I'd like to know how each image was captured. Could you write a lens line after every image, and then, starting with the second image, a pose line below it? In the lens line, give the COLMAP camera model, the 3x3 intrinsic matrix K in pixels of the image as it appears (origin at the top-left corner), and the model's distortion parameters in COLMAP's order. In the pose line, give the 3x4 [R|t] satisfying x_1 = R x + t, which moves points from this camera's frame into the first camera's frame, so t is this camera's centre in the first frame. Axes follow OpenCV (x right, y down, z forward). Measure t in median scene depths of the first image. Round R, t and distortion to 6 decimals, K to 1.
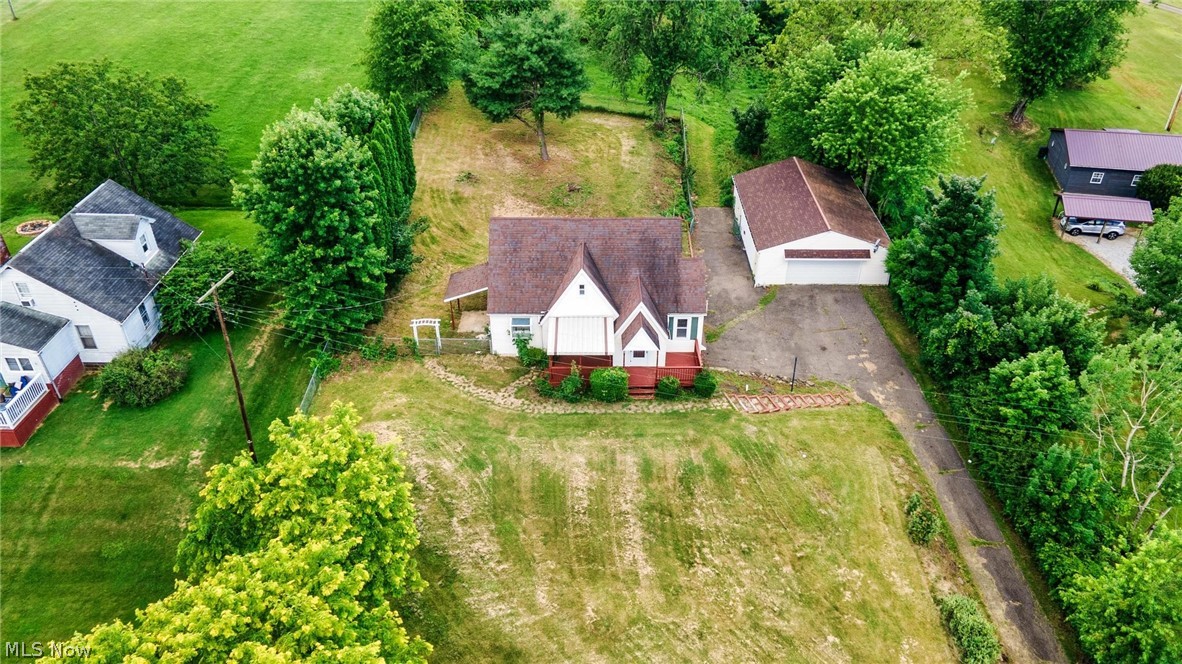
lens RADIAL K [[868.2, 0, 591.0], [0, 868.2, 332.0], [0, 0, 1]] dist [0.001399, -0.000575]
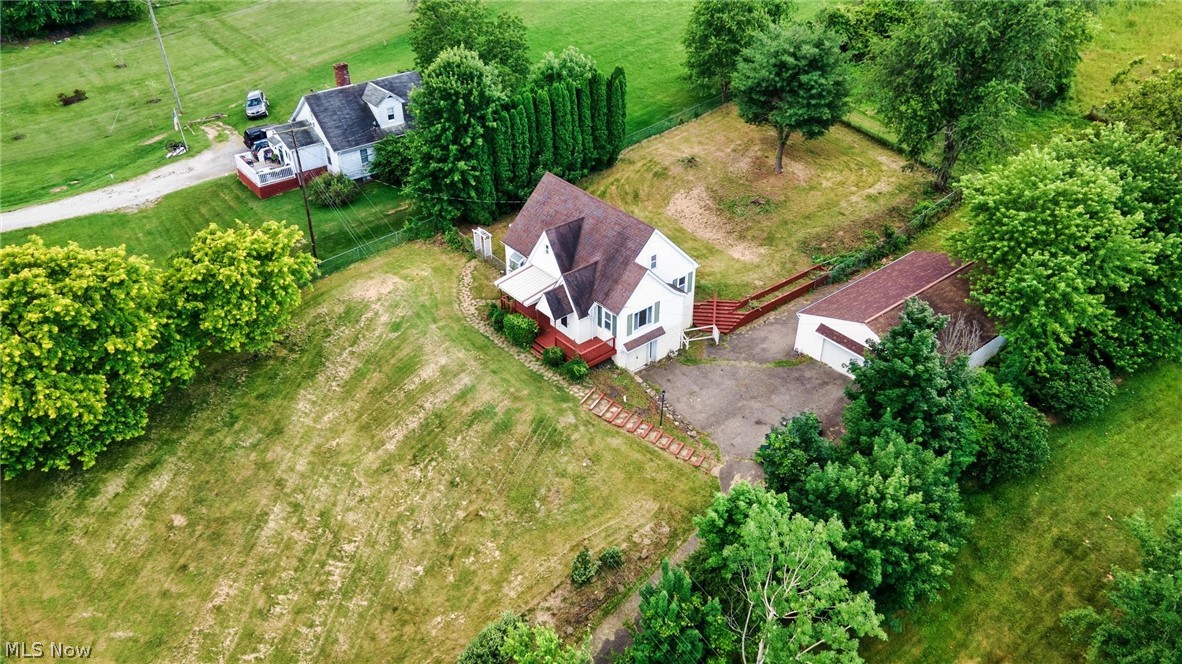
lens RADIAL K [[868.2, 0, 591.0], [0, 868.2, 332.0], [0, 0, 1]] dist [0.001399, -0.000575]
pose [[0.639218, 0.430521, -0.637222, 0.916580], [-0.423699, 0.888664, 0.175374, -0.201567], [0.641779, 0.157888, 0.750461, 0.208125]]
